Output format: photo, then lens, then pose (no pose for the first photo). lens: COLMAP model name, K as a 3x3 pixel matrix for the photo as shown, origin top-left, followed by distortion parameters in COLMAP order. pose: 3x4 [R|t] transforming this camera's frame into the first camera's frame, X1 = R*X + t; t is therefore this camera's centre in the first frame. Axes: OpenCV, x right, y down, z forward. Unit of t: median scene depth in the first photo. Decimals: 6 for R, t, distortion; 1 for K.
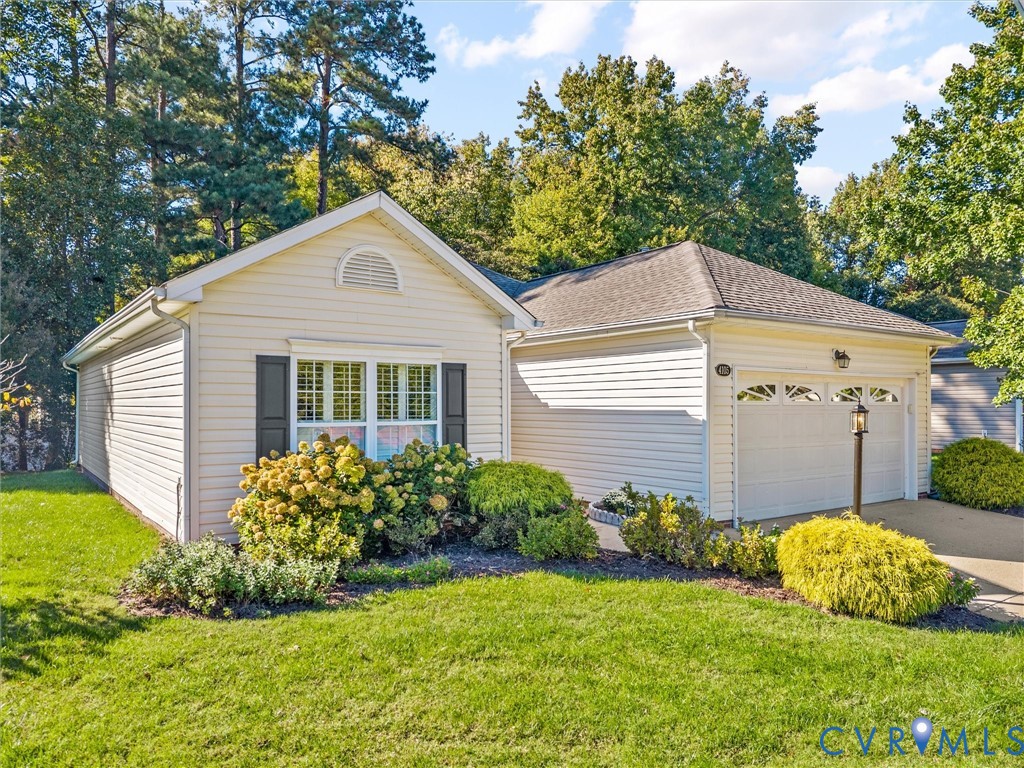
lens RADIAL K [[693.6, 0, 483.9], [0, 693.6, 402.5], [0, 0, 1]] dist [0.021251, -0.000515]
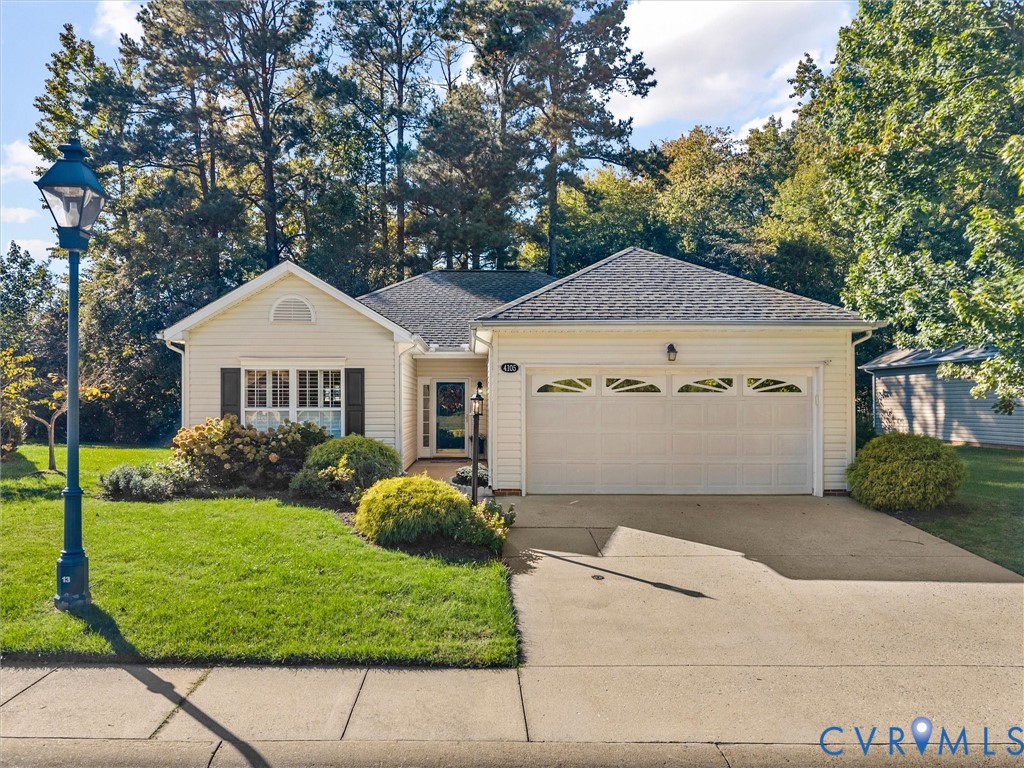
lens RADIAL K [[693.6, 0, 483.9], [0, 693.6, 402.5], [0, 0, 1]] dist [0.021251, -0.000515]
pose [[0.829355, -0.001829, -0.558719, 0.974481], [0.000835, 0.999998, -0.002034, 0.017197], [0.558722, 0.001220, 0.829354, -0.043193]]
